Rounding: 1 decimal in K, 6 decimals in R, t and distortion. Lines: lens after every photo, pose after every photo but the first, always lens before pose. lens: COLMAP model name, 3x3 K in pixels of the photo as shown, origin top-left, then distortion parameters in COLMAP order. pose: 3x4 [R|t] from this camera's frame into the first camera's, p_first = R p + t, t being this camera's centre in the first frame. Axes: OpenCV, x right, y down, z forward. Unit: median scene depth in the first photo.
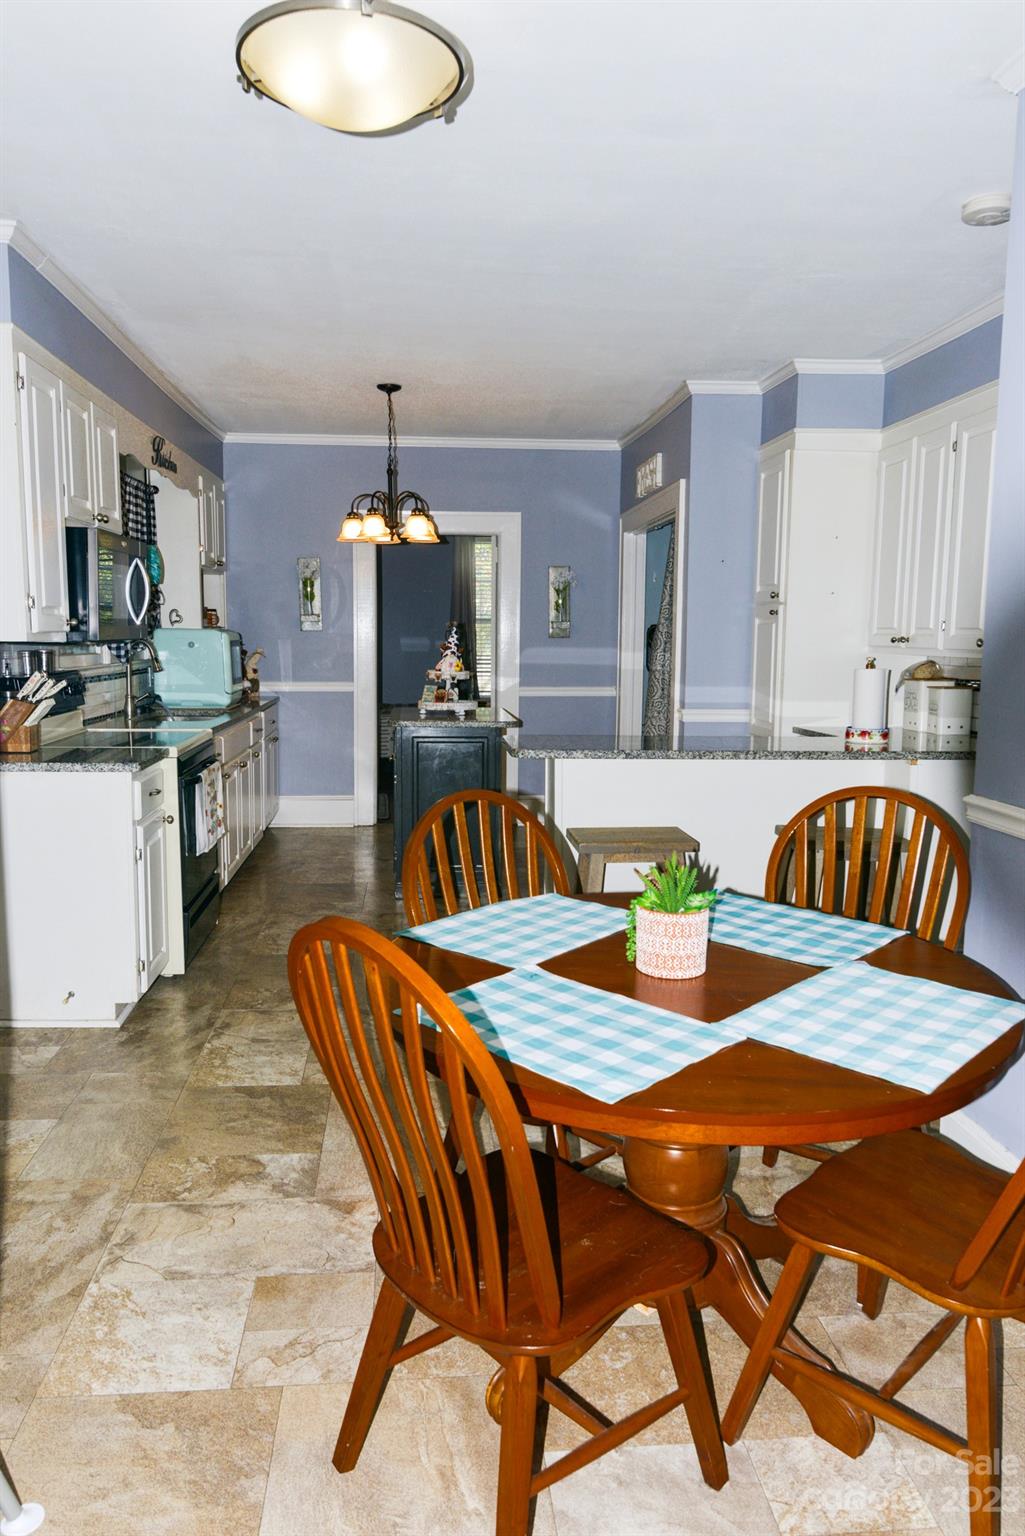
lens RADIAL K [[1113.2, 0, 512.5], [0, 1113.2, 768.0], [0, 0, 1]] dist [0.001794, -0.001538]
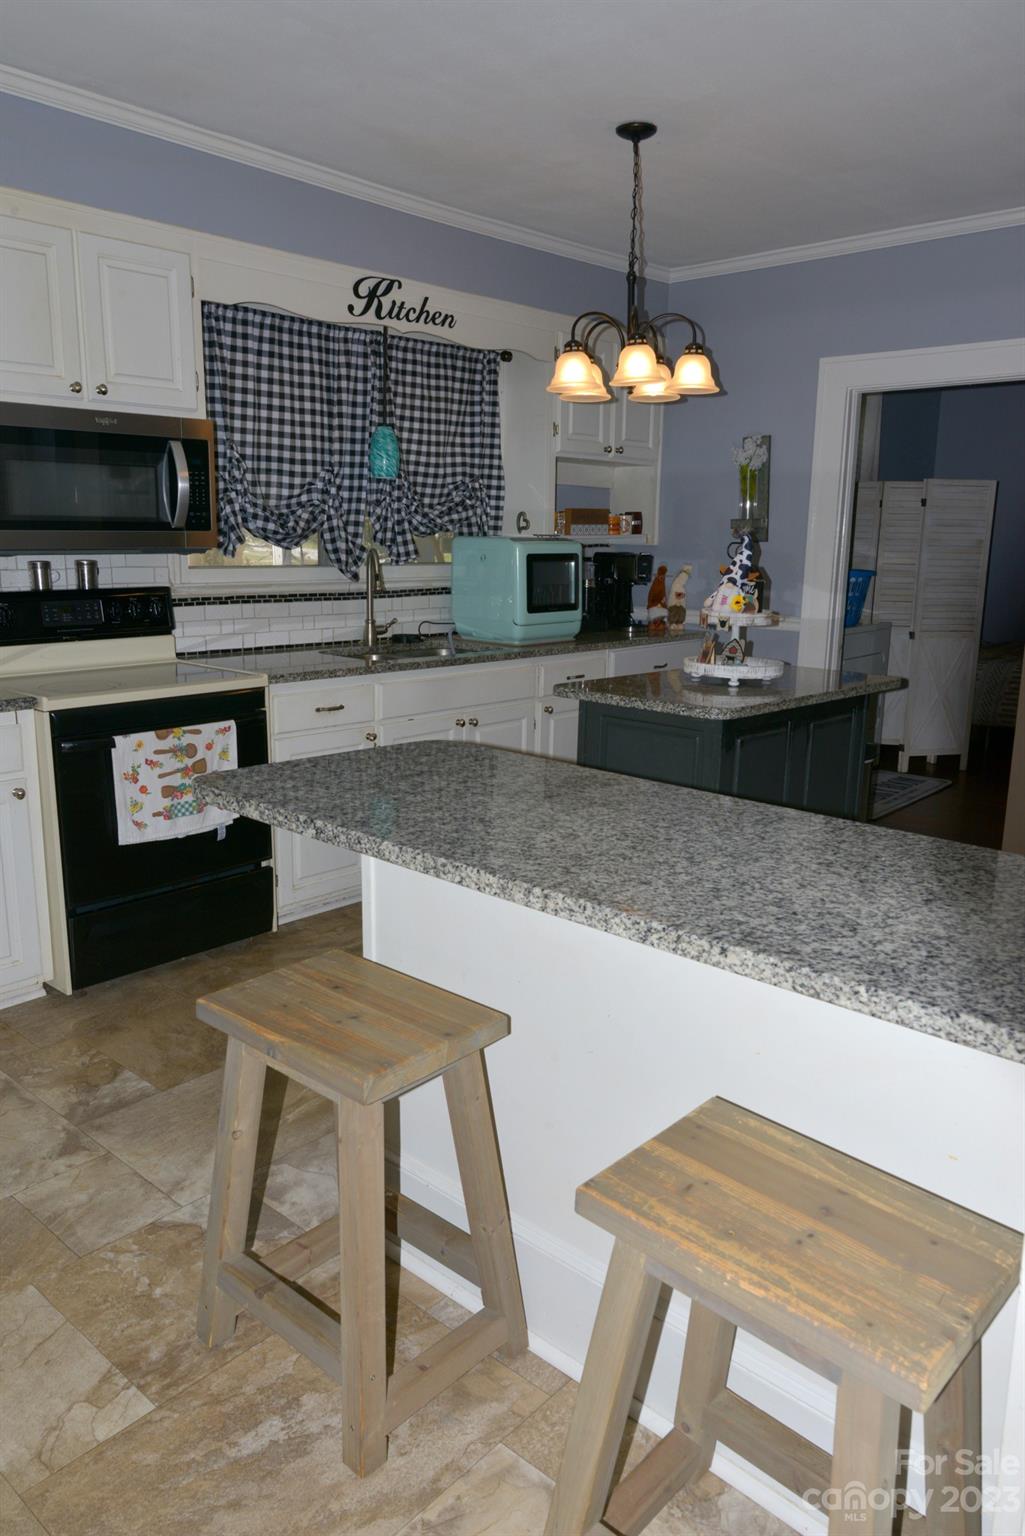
lens RADIAL K [[1113.2, 0, 512.5], [0, 1113.2, 768.0], [0, 0, 1]] dist [0.001794, -0.001538]
pose [[0.671977, 0.155927, -0.723970, 0.658701], [-0.099483, 0.987729, 0.120397, -0.135959], [0.733859, -0.008881, 0.679243, 1.074371]]
